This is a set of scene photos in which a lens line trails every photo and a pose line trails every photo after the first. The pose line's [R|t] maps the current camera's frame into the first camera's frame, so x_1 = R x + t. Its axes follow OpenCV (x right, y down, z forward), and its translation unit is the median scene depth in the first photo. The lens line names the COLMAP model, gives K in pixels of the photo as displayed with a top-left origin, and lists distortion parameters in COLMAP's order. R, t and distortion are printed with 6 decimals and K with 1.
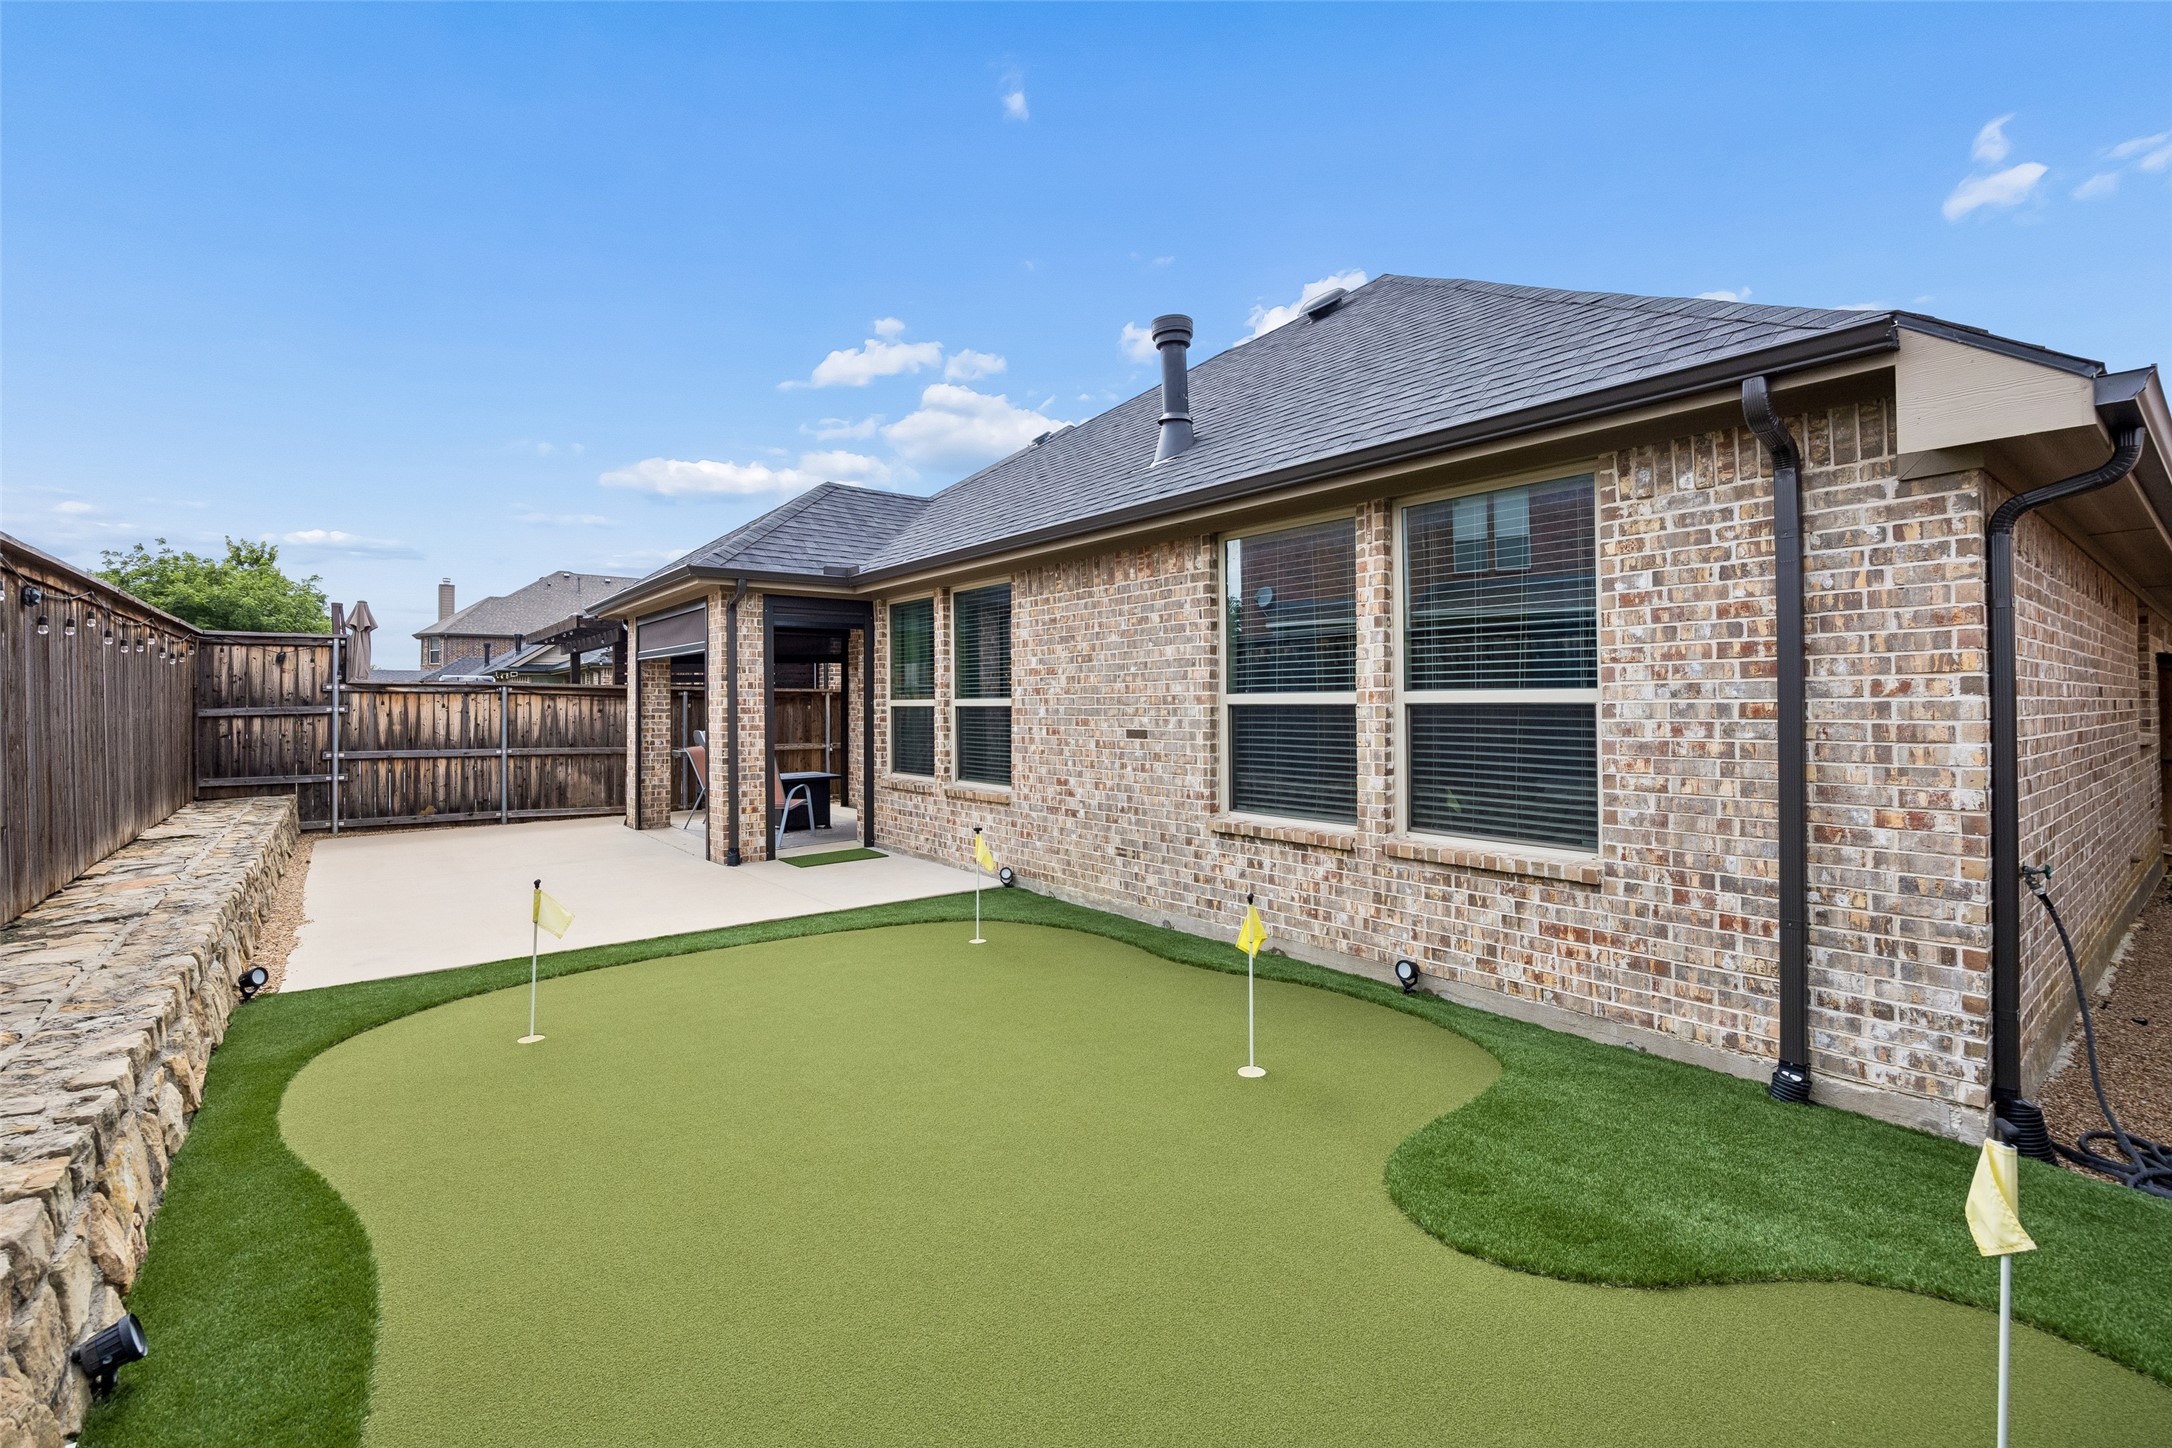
lens RADIAL K [[924.1, 0, 1086.0], [0, 924.1, 724.0], [0, 0, 1]] dist [-0.000395, -0.000031]
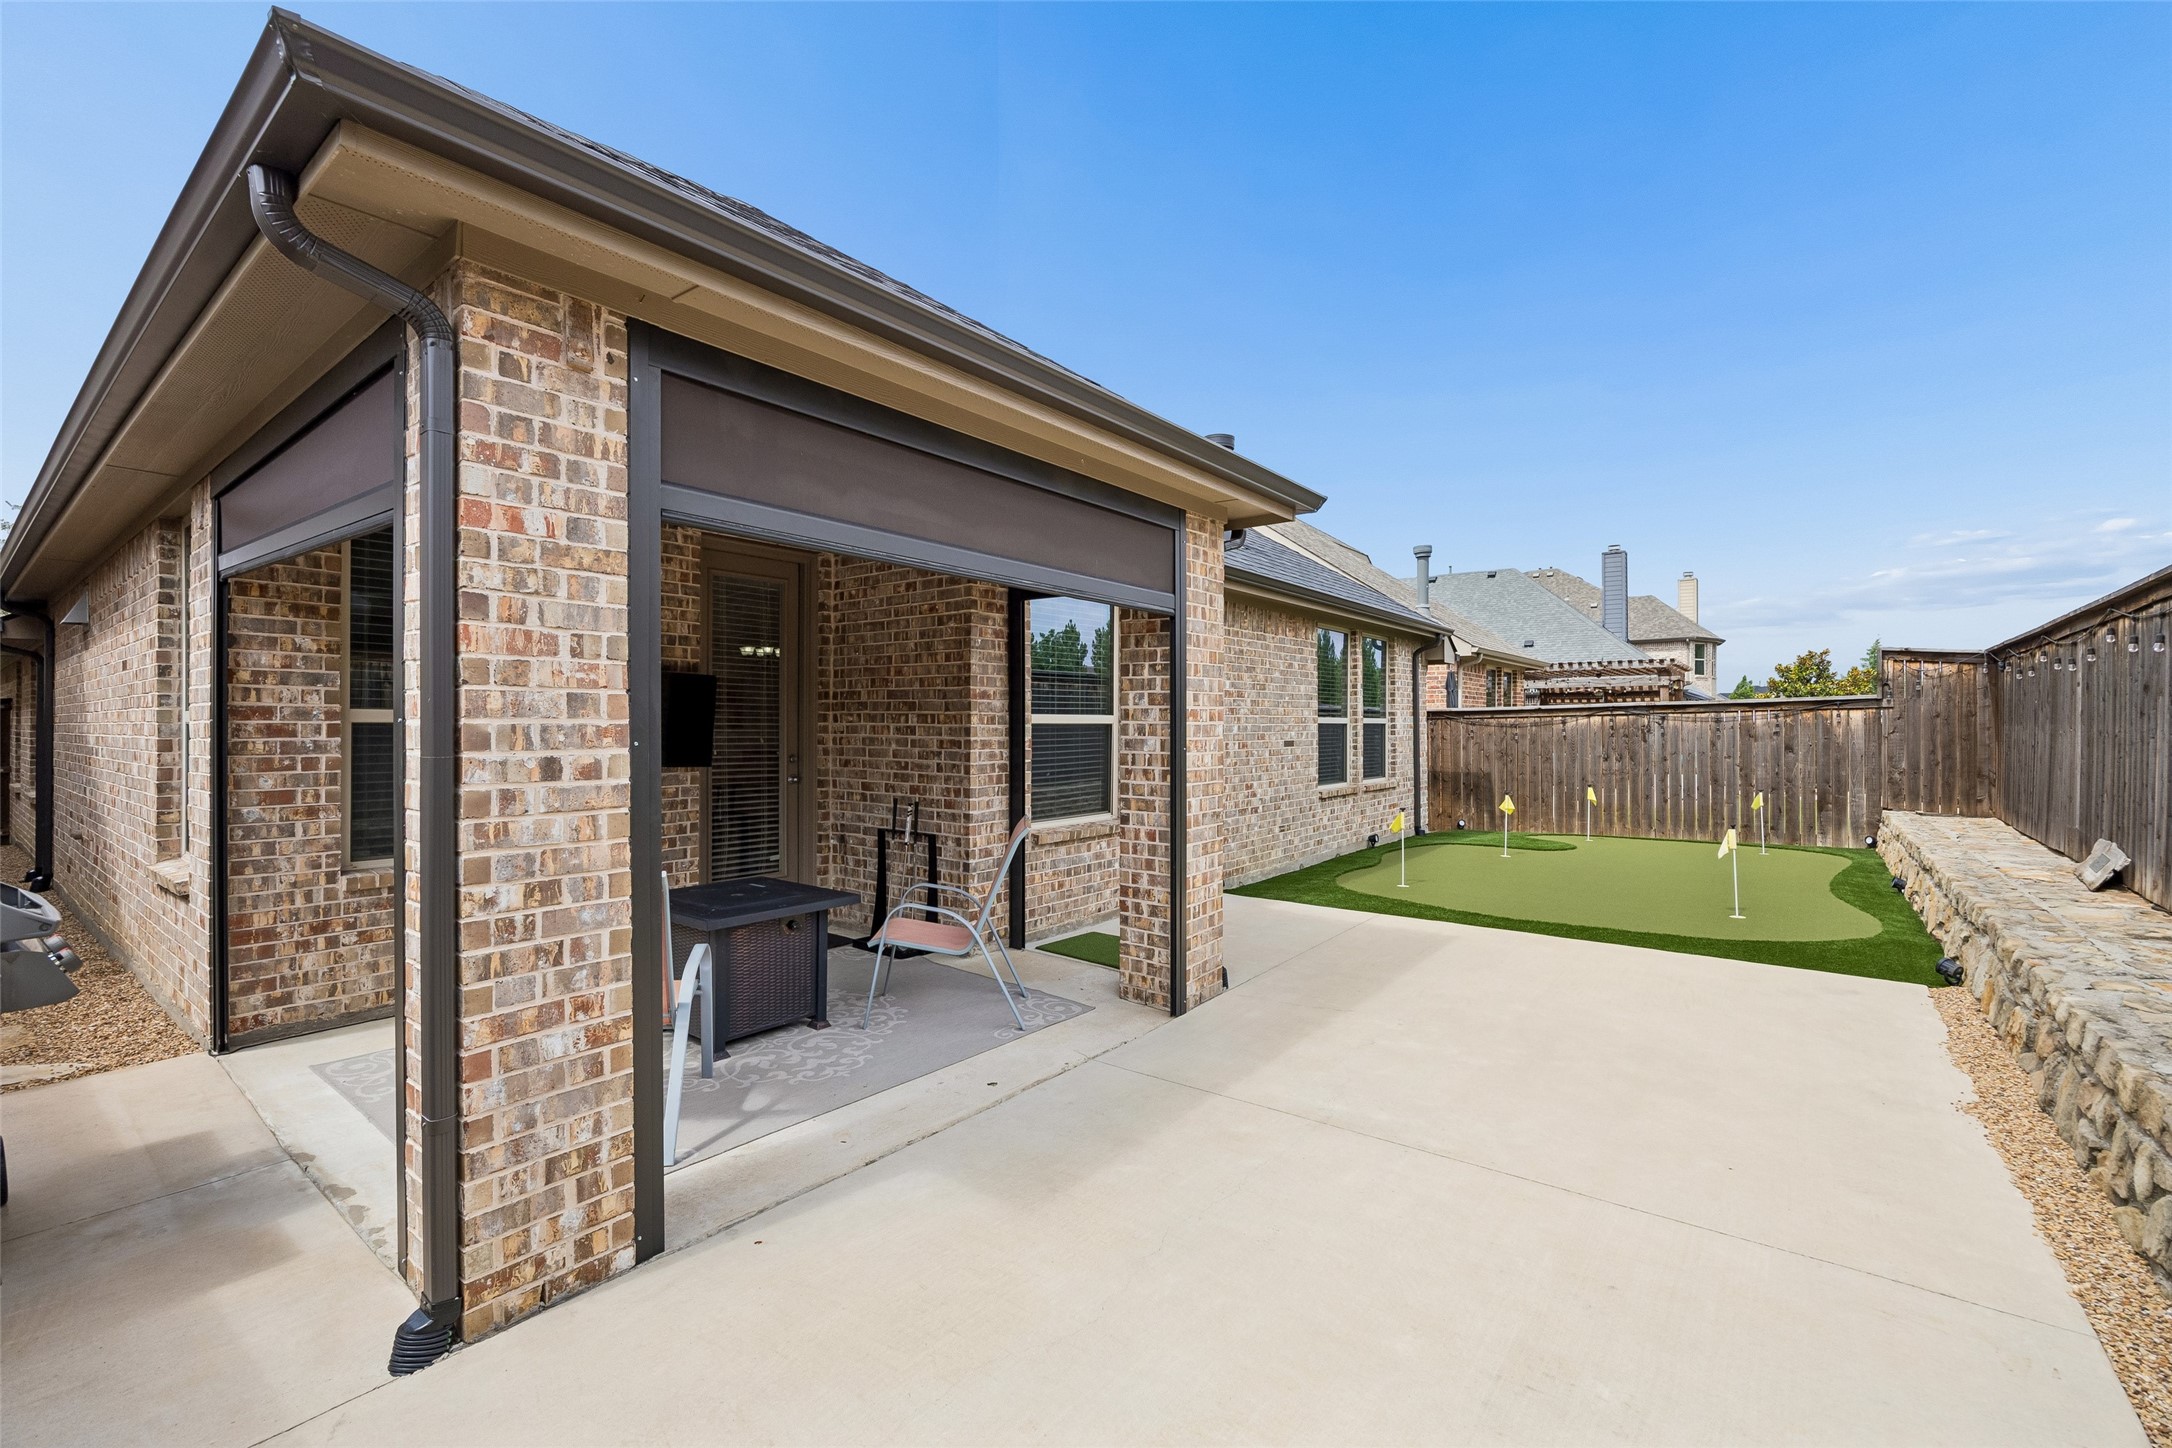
lens RADIAL K [[924.1, 0, 1086.0], [0, 924.1, 724.0], [0, 0, 1]] dist [-0.000395, -0.000031]
pose [[-0.232831, 0.005354, 0.972502, -1.172238], [0.020768, 0.999784, -0.000532, -0.023460], [-0.972295, 0.020073, -0.232892, 1.509424]]
